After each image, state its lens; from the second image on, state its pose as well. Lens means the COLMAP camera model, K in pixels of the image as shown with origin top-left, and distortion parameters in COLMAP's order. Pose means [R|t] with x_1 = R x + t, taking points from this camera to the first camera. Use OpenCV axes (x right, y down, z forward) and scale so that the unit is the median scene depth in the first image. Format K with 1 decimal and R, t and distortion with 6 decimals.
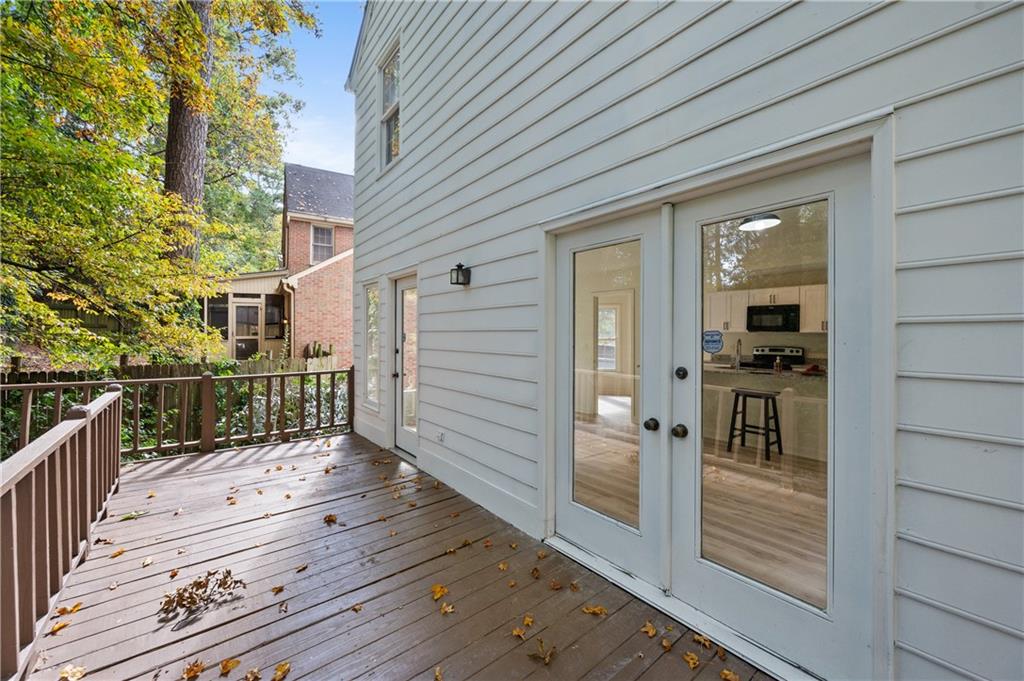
lens RADIAL K [[412.8, 0, 514.2], [0, 412.8, 337.0], [0, 0, 1]] dist [-0.007441, 0.000712]
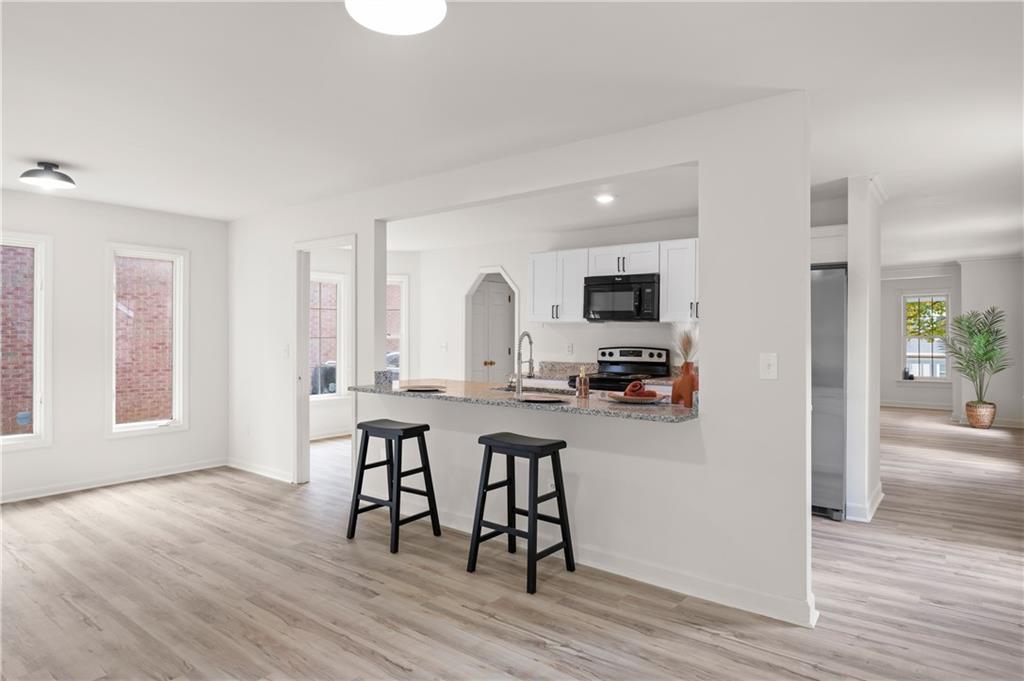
lens RADIAL K [[595.3, 0, 511.2], [0, 595.3, 336.5], [0, 0, 1]] dist [-0.004552, -0.001275]
pose [[0.971634, -0.000224, 0.236489, 0.287530], [0.000226, 1.000000, 0.000020, 0.008458], [-0.236489, 0.000034, 0.971634, 0.235808]]
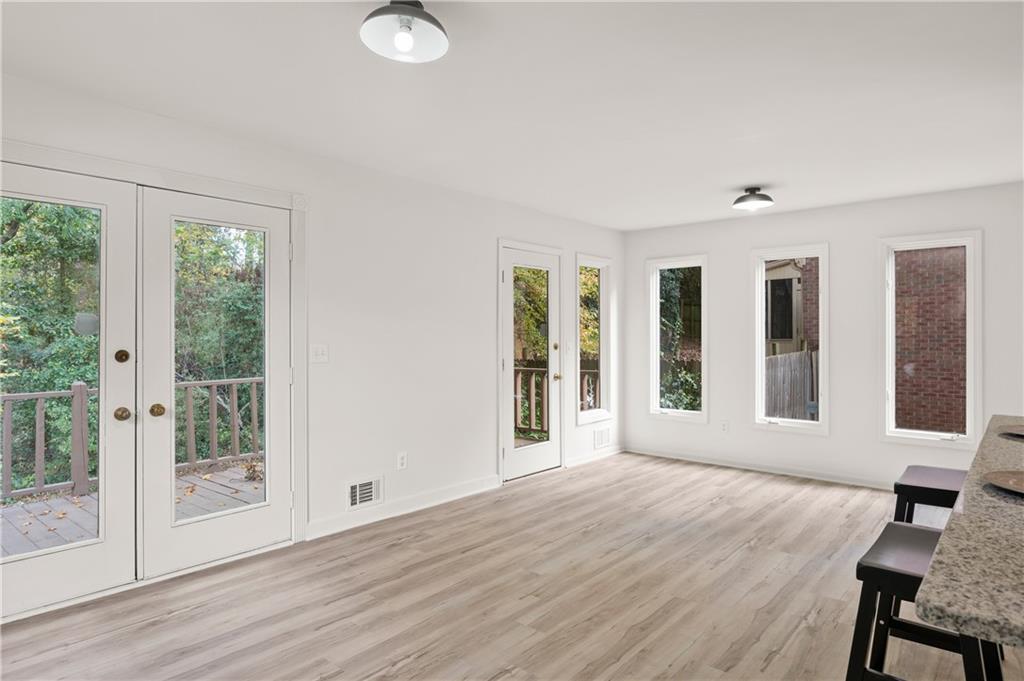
lens RADIAL K [[595.3, 0, 513.9], [0, 595.3, 336.0], [0, 0, 1]] dist [-0.004552, -0.001275]
pose [[0.197256, 0.005371, -0.980337, 0.459957], [-0.006656, 0.999969, 0.004139, 0.008336], [0.980329, 0.005709, 0.197286, 0.380490]]
